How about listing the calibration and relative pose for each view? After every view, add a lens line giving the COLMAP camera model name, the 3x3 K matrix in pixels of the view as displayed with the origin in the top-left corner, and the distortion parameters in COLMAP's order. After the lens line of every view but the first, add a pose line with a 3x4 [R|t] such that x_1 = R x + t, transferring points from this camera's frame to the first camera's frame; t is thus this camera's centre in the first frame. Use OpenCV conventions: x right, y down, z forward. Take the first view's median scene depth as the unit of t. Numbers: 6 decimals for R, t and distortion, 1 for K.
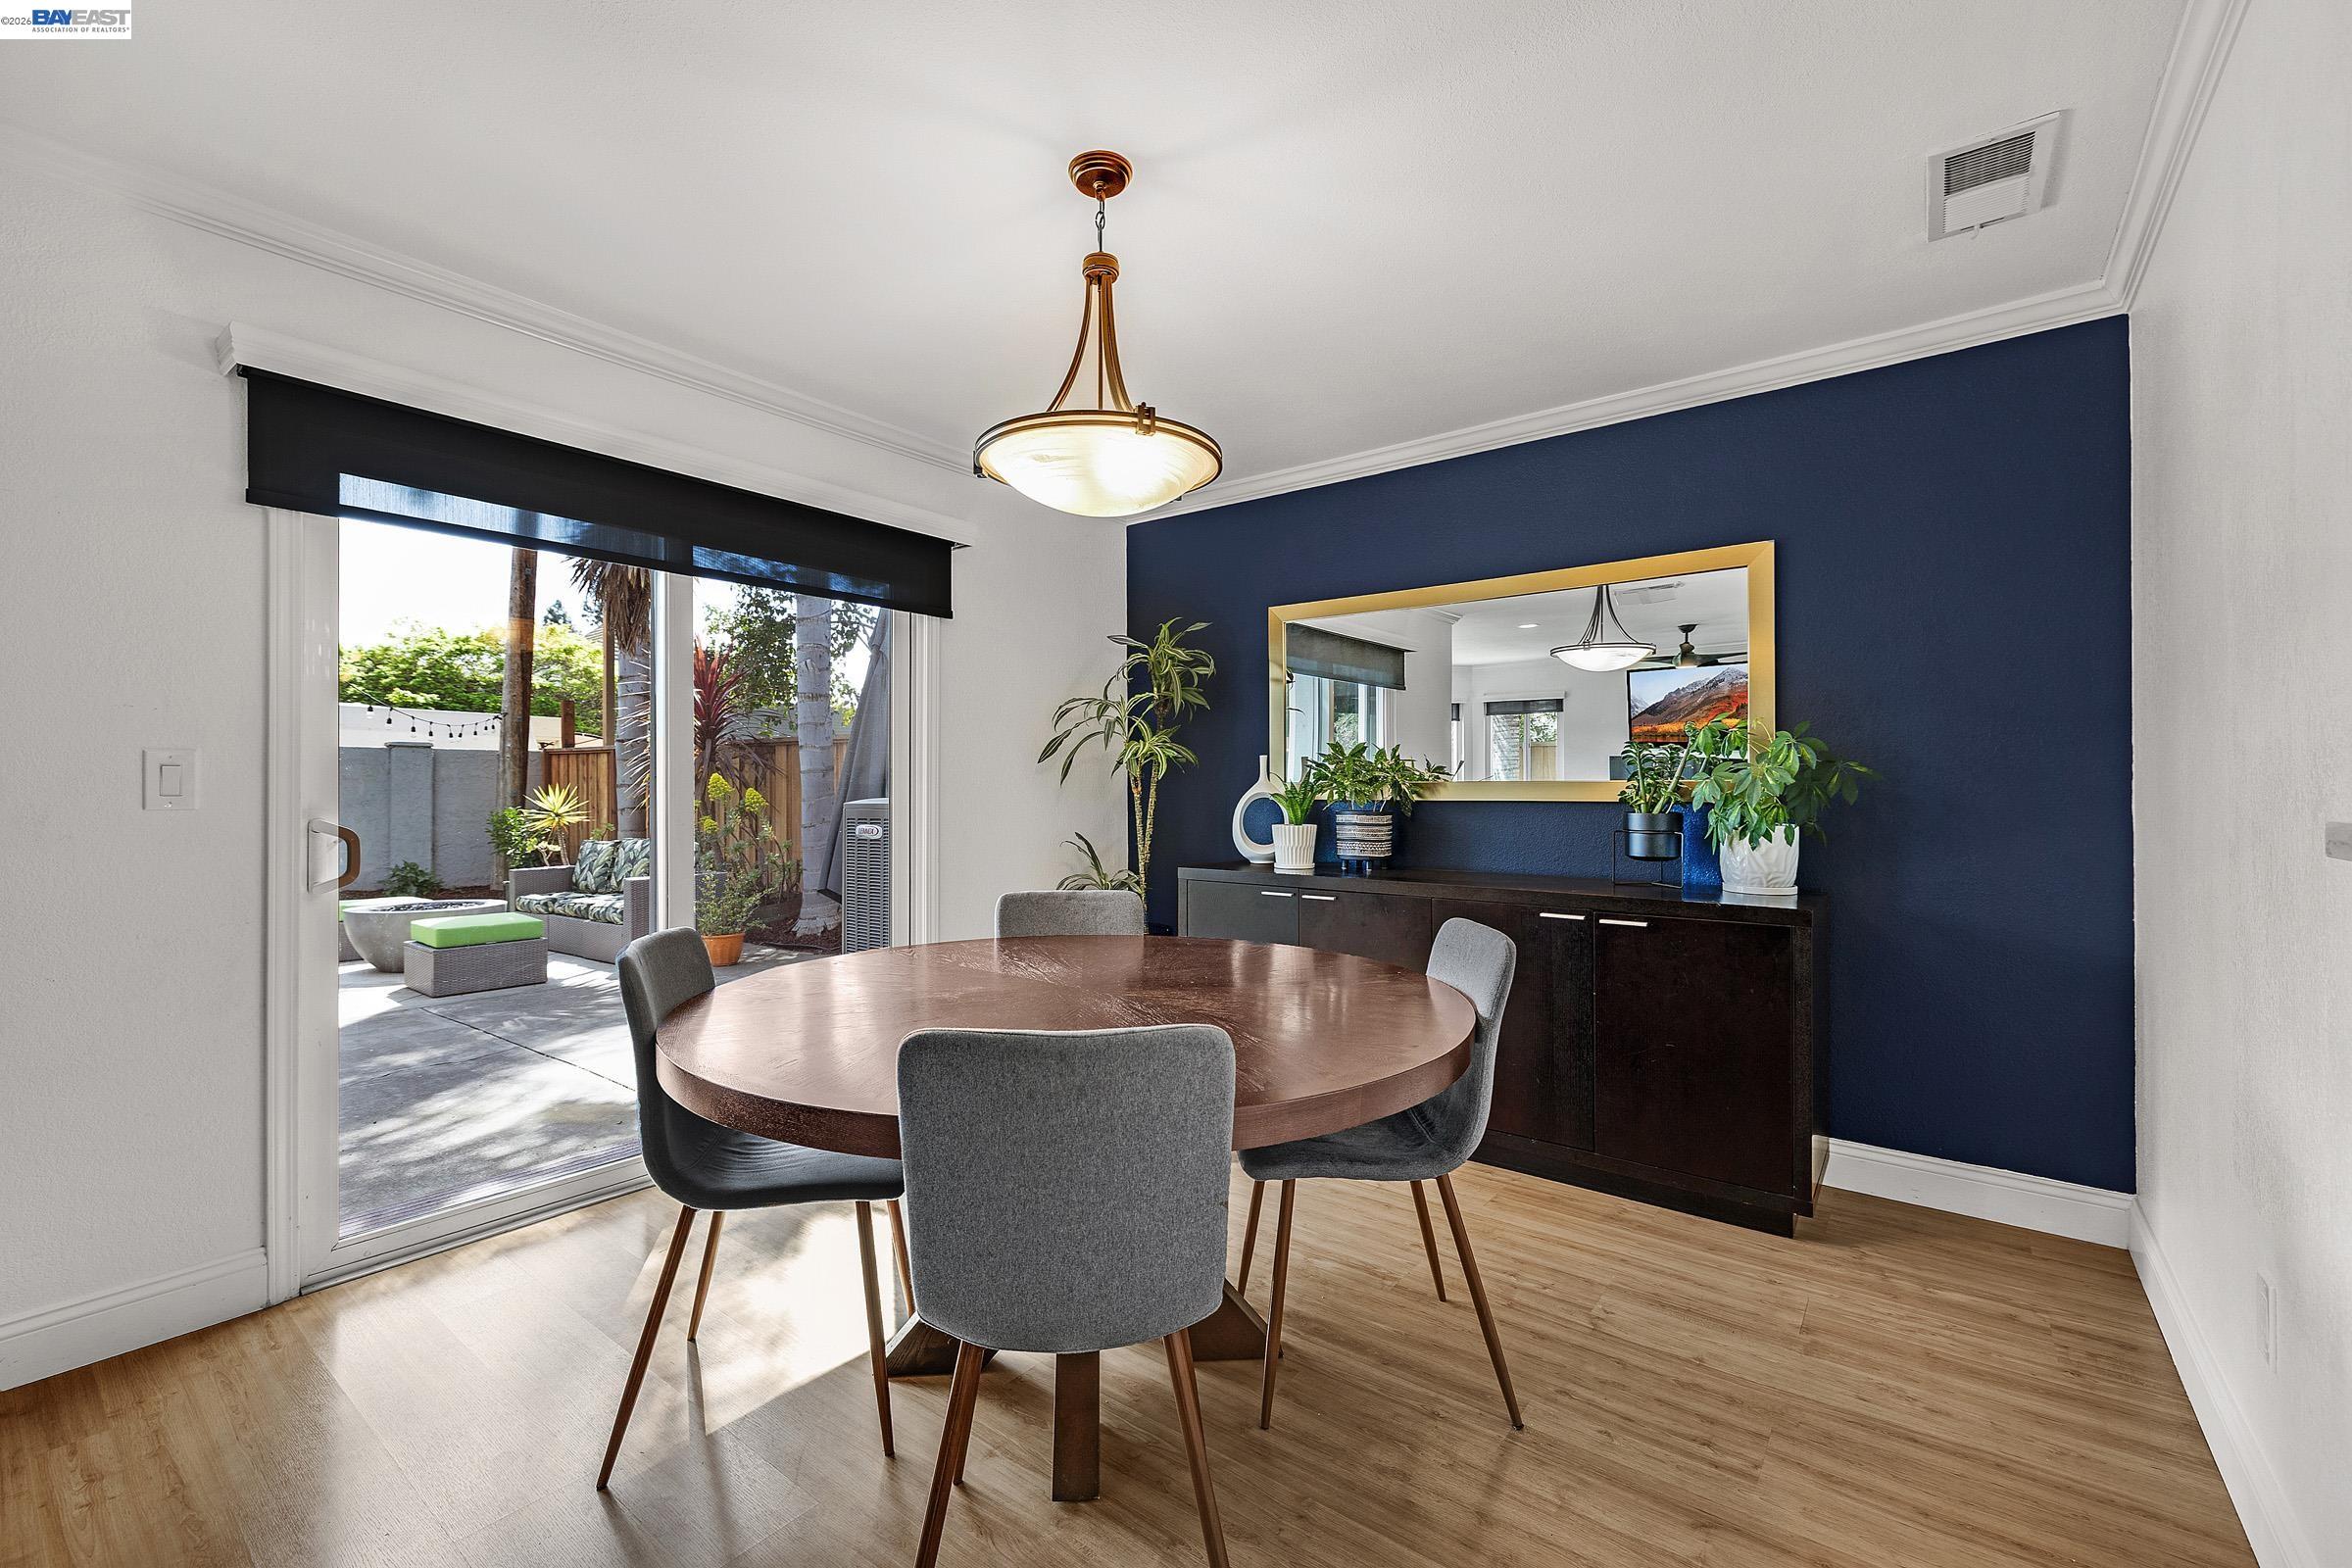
lens RADIAL K [[990.2, 0, 1161.1], [0, 990.2, 781.1], [0, 0, 1]] dist [-0.001574, 0.001070]
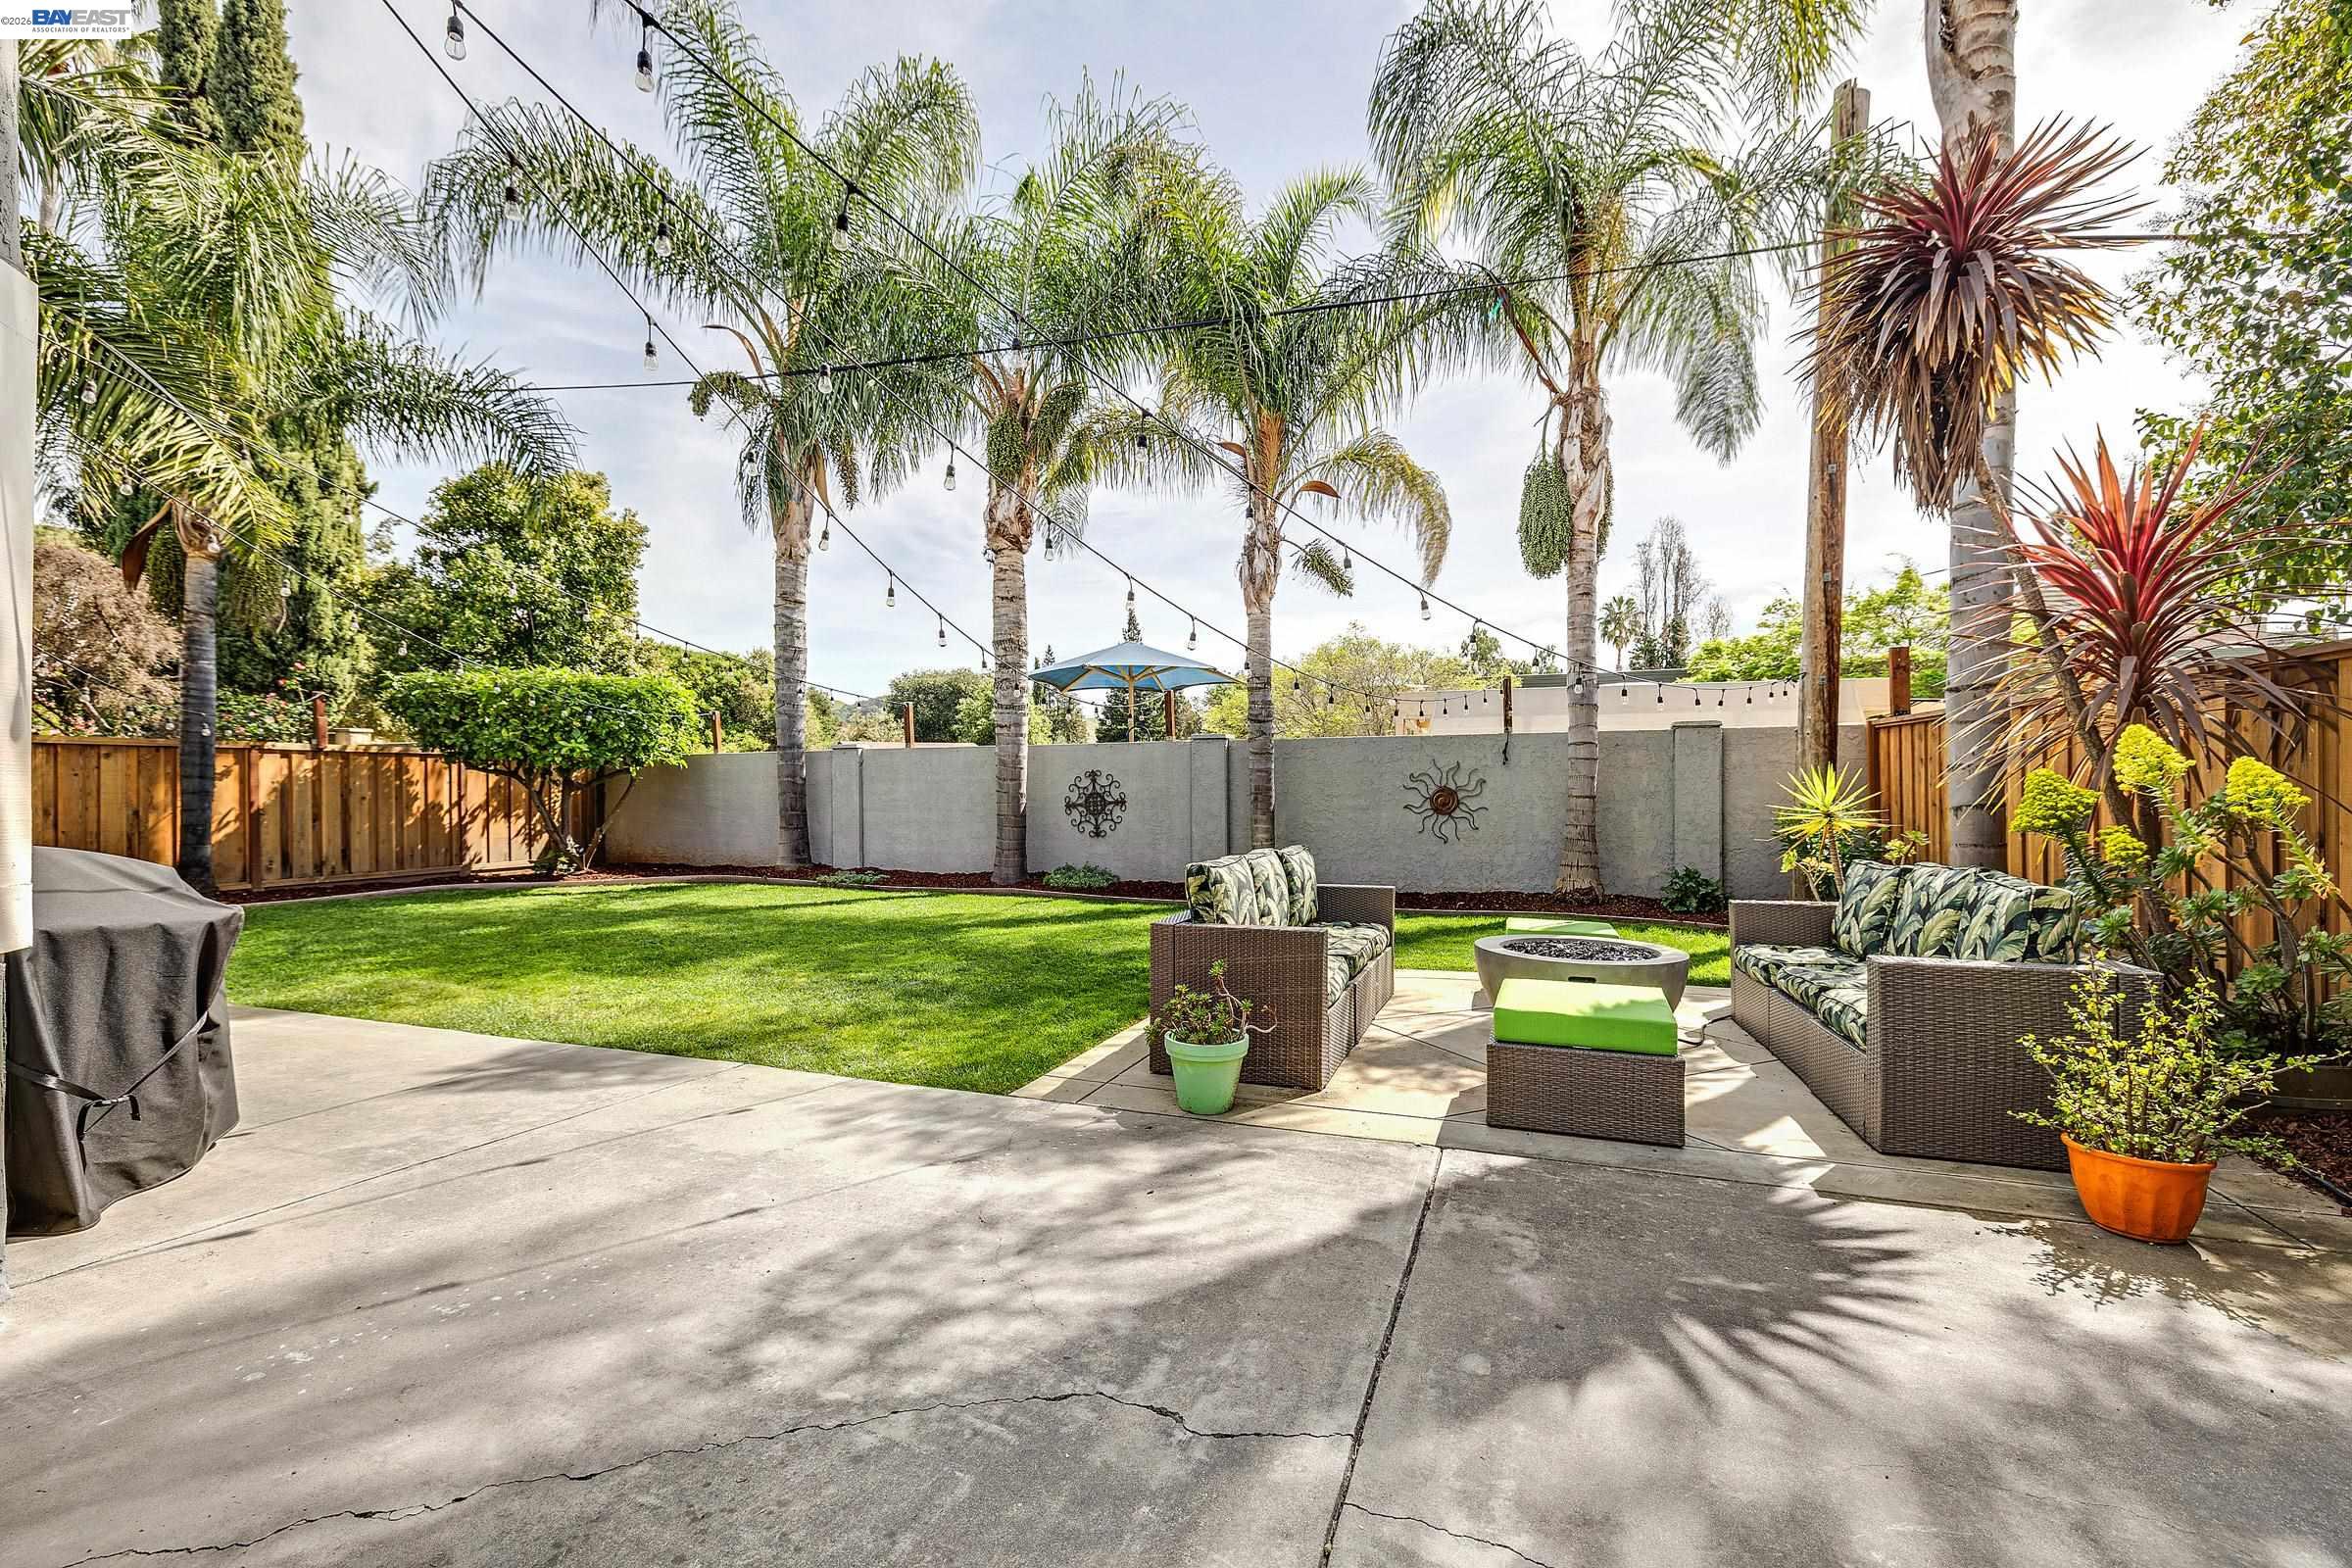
lens RADIAL K [[990.2, 0, 1156.3], [0, 990.2, 783.2], [0, 0, 1]] dist [-0.001574, 0.001070]
pose [[0.316288, -0.002436, -0.948660, -0.156648], [0.005866, 0.999983, -0.000612, 0.012270], [0.948645, -0.005371, 0.316297, 0.404264]]
